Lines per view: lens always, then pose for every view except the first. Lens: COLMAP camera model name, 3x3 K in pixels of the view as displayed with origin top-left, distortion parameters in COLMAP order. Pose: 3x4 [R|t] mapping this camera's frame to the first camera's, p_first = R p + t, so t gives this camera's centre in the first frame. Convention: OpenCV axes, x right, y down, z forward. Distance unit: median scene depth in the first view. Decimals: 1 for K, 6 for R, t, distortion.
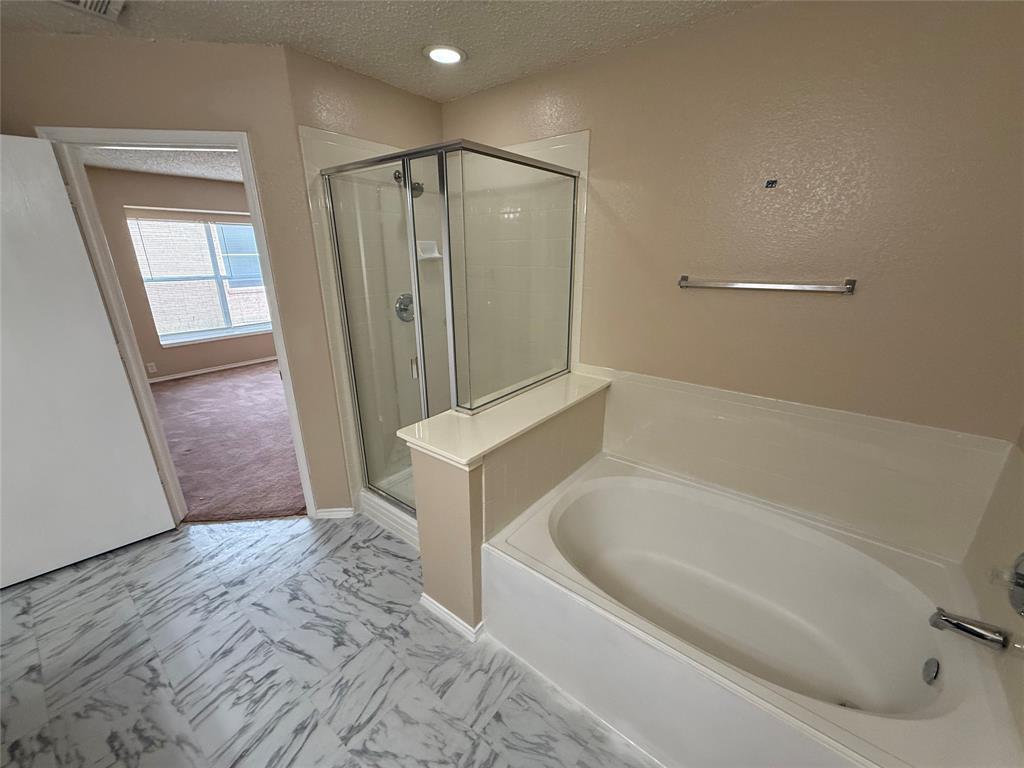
lens RADIAL K [[407.3, 0, 510.3], [0, 407.3, 383.6], [0, 0, 1]] dist [-0.001453, -0.000234]
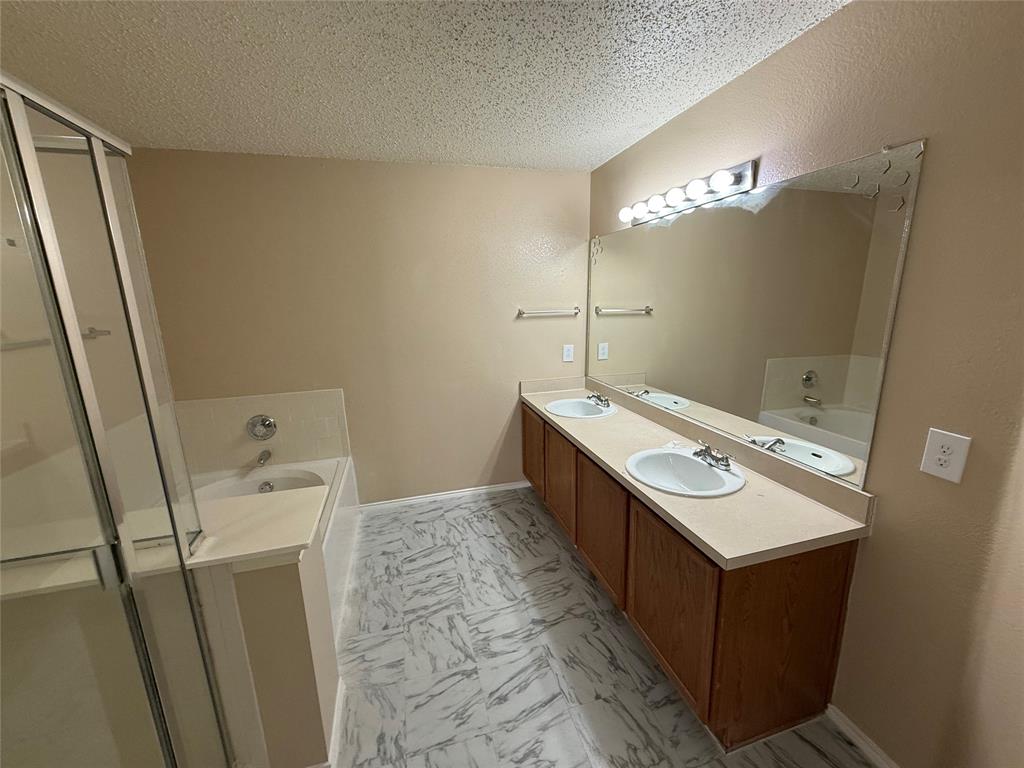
lens RADIAL K [[407.3, 0, 510.3], [0, 407.3, 383.6], [0, 0, 1]] dist [-0.001453, -0.000234]
pose [[-0.808335, -0.106514, 0.579008, -1.064018], [0.209033, 0.867489, 0.451407, -0.422211], [-0.550364, 0.485920, -0.678956, 1.282944]]
